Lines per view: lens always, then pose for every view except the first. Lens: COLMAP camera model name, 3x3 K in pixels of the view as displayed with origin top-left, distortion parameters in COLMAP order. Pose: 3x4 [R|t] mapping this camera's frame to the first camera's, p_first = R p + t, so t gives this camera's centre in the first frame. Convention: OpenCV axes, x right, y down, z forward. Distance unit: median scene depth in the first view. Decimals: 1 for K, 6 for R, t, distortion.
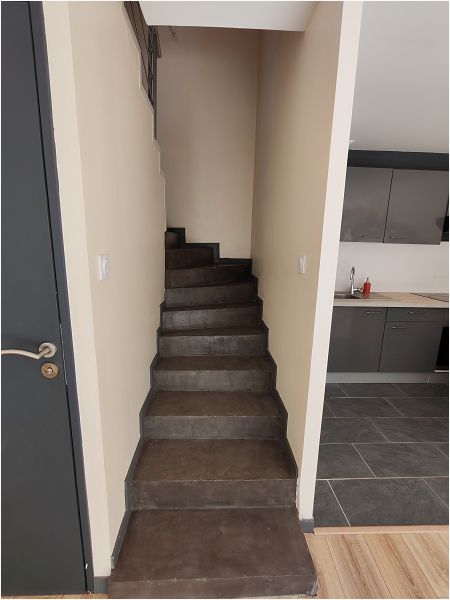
lens RADIAL K [[274.8, 0, 225.0], [0, 274.8, 300.0], [0, 0, 1]] dist [-0.001672, -0.000275]
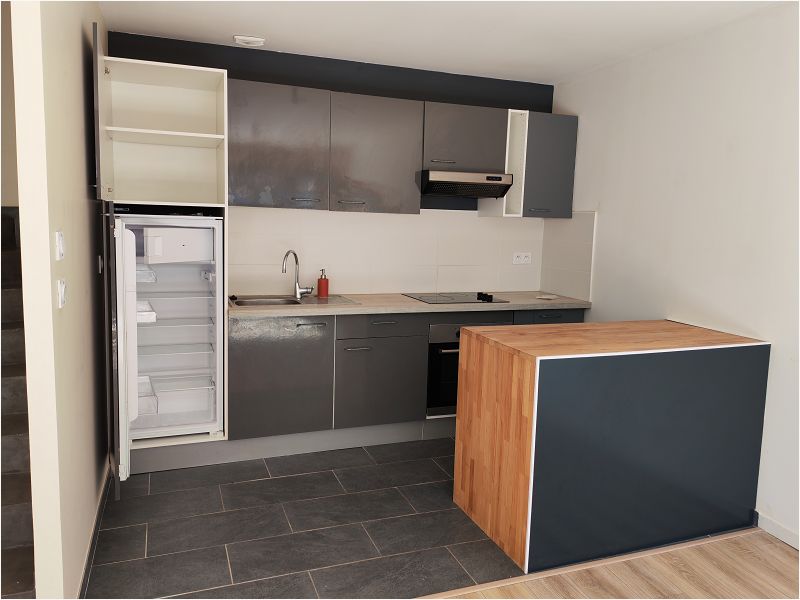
lens RADIAL K [[603.6, 0, 403.3], [0, 603.6, 295.0], [0, 0, 1]] dist [0.097462, -0.111555]
pose [[0.948626, -0.033689, 0.314602, 0.412563], [0.054515, 0.996848, -0.057631, 0.083157], [-0.311669, 0.071820, 0.947473, -0.389850]]
